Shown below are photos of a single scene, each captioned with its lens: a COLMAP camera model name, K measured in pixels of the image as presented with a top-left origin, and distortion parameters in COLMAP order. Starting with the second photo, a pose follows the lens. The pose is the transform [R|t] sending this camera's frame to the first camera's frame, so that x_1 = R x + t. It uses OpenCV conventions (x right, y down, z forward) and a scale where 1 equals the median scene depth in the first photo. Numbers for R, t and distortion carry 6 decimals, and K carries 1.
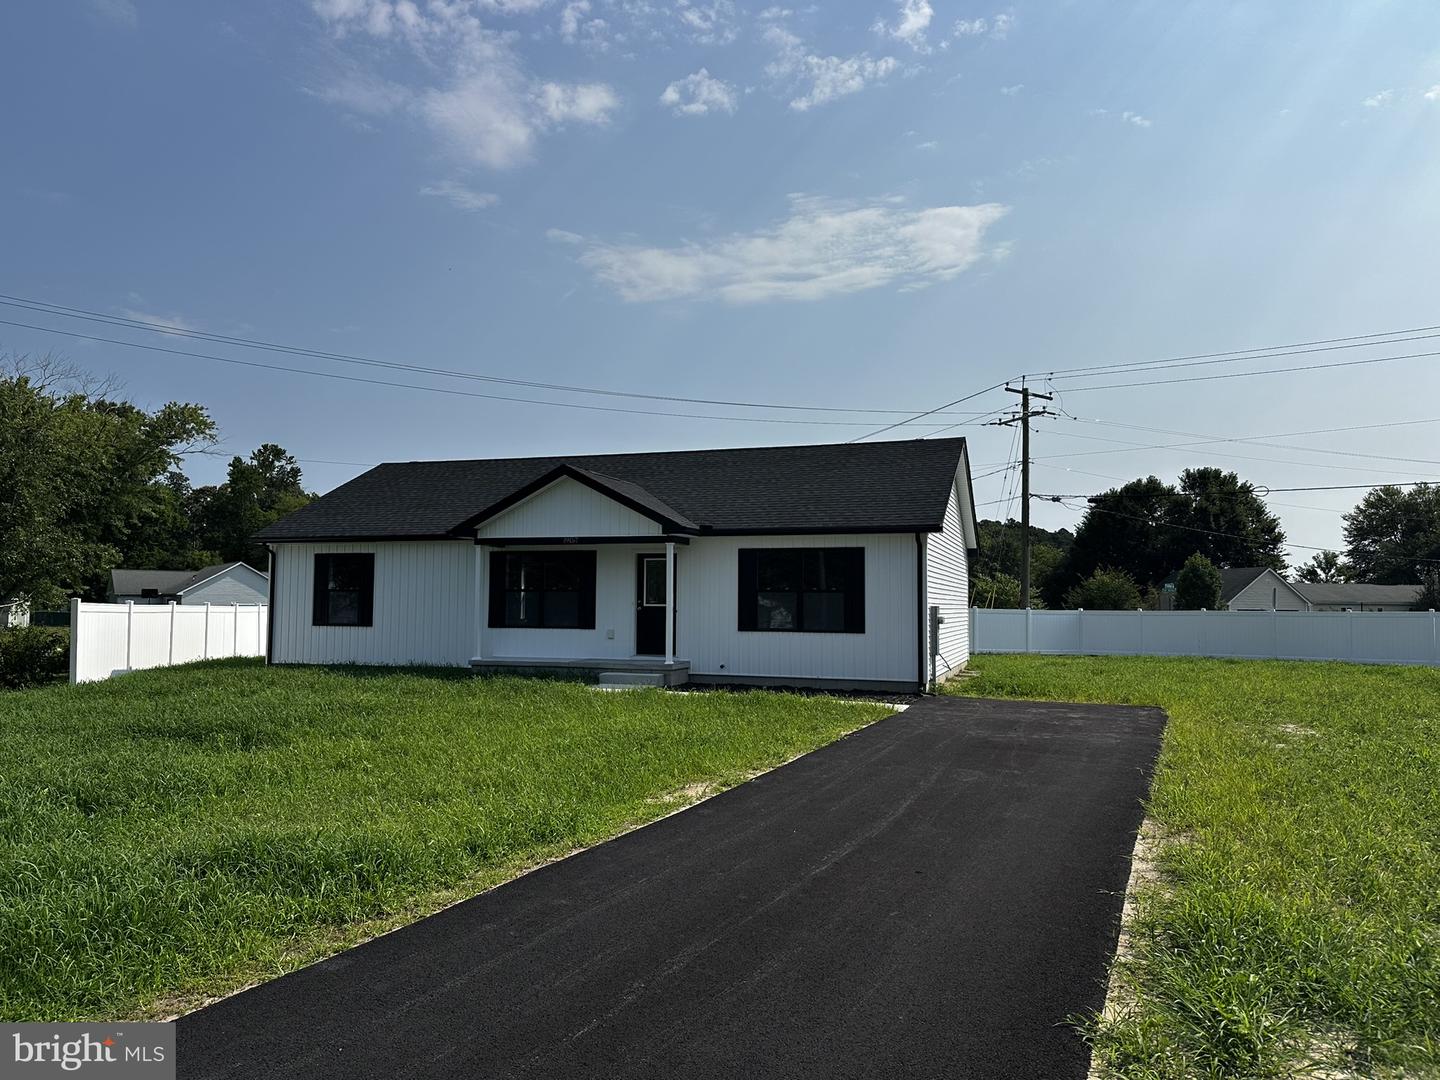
lens RADIAL K [[1024.1, 0, 532.1], [0, 1024.1, 542.0], [0, 0, 1]] dist [0.130609, -0.227926]
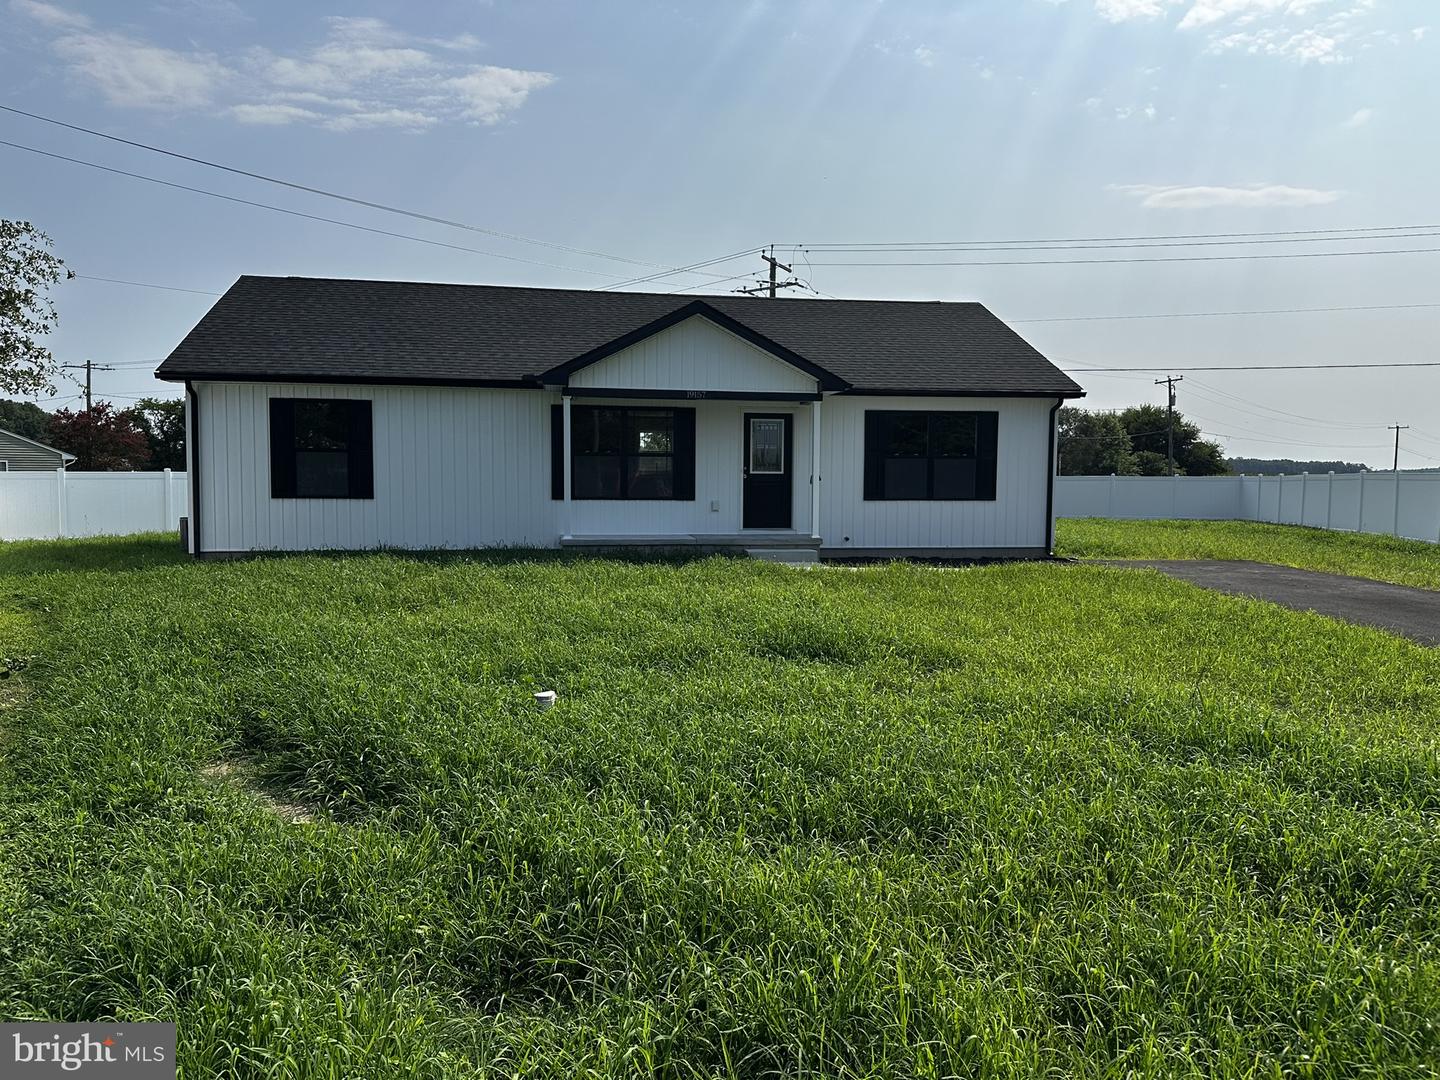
lens RADIAL K [[1024.1, 0, 532.1], [0, 1024.1, 542.0], [0, 0, 1]] dist [0.130609, -0.227926]
pose [[0.865905, -0.035422, 0.498952, -0.417927], [-0.035327, 0.990668, 0.131638, 0.009801], [-0.498959, -0.131613, 0.856574, 0.282363]]
